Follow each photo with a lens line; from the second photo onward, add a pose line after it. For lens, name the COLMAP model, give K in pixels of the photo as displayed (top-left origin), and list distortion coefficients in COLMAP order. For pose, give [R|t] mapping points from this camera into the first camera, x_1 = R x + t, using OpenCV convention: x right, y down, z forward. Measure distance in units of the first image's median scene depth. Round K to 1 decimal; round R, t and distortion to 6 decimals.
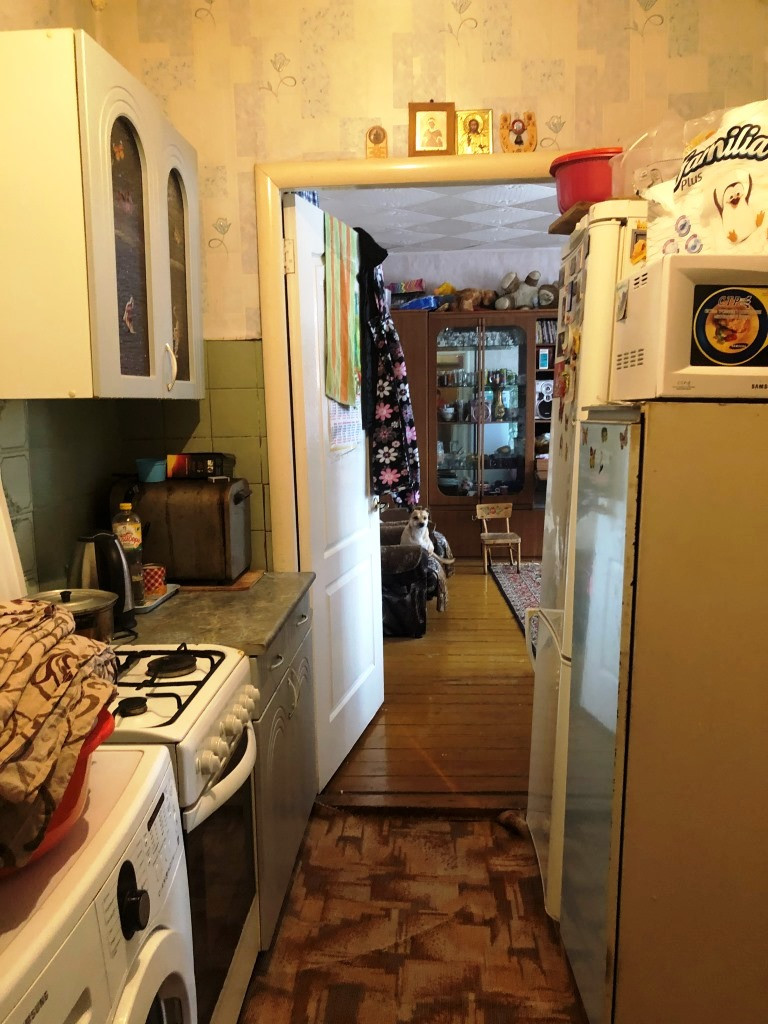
lens RADIAL K [[840.5, 0, 384.0], [0, 840.5, 512.0], [0, 0, 1]] dist [0.112190, -0.294473]
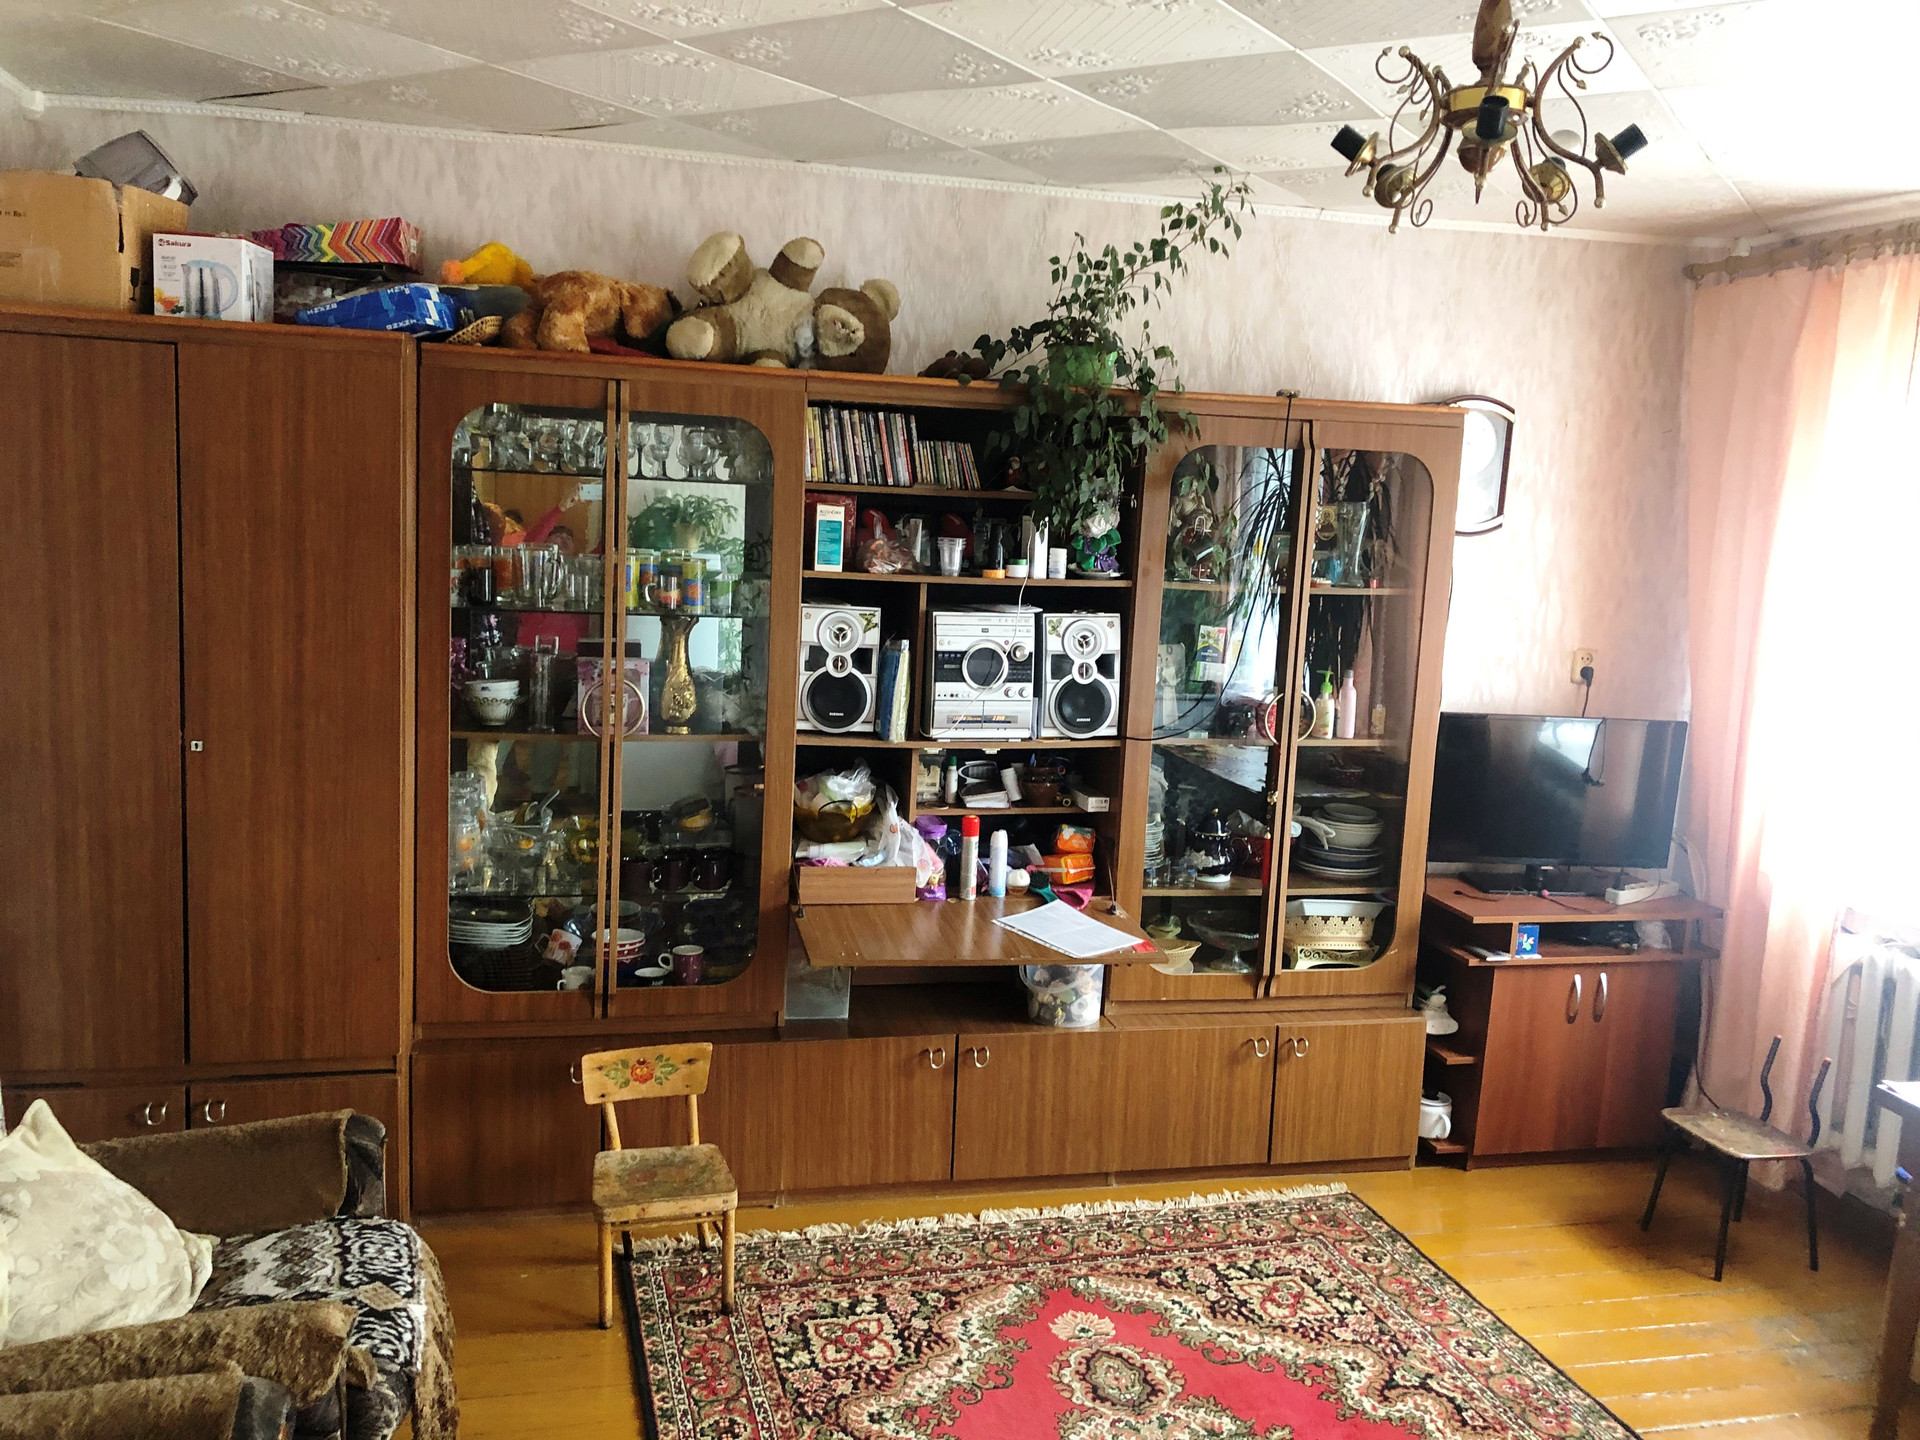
lens RADIAL K [[1575.9, 0, 960.0], [0, 1575.9, 720.0], [0, 0, 1]] dist [0.112190, -0.294473]
pose [[0.956418, 0.021665, 0.291195, 0.071586], [-0.024080, 0.999699, 0.004712, -0.119464], [-0.291005, -0.011519, 0.956652, 0.449322]]
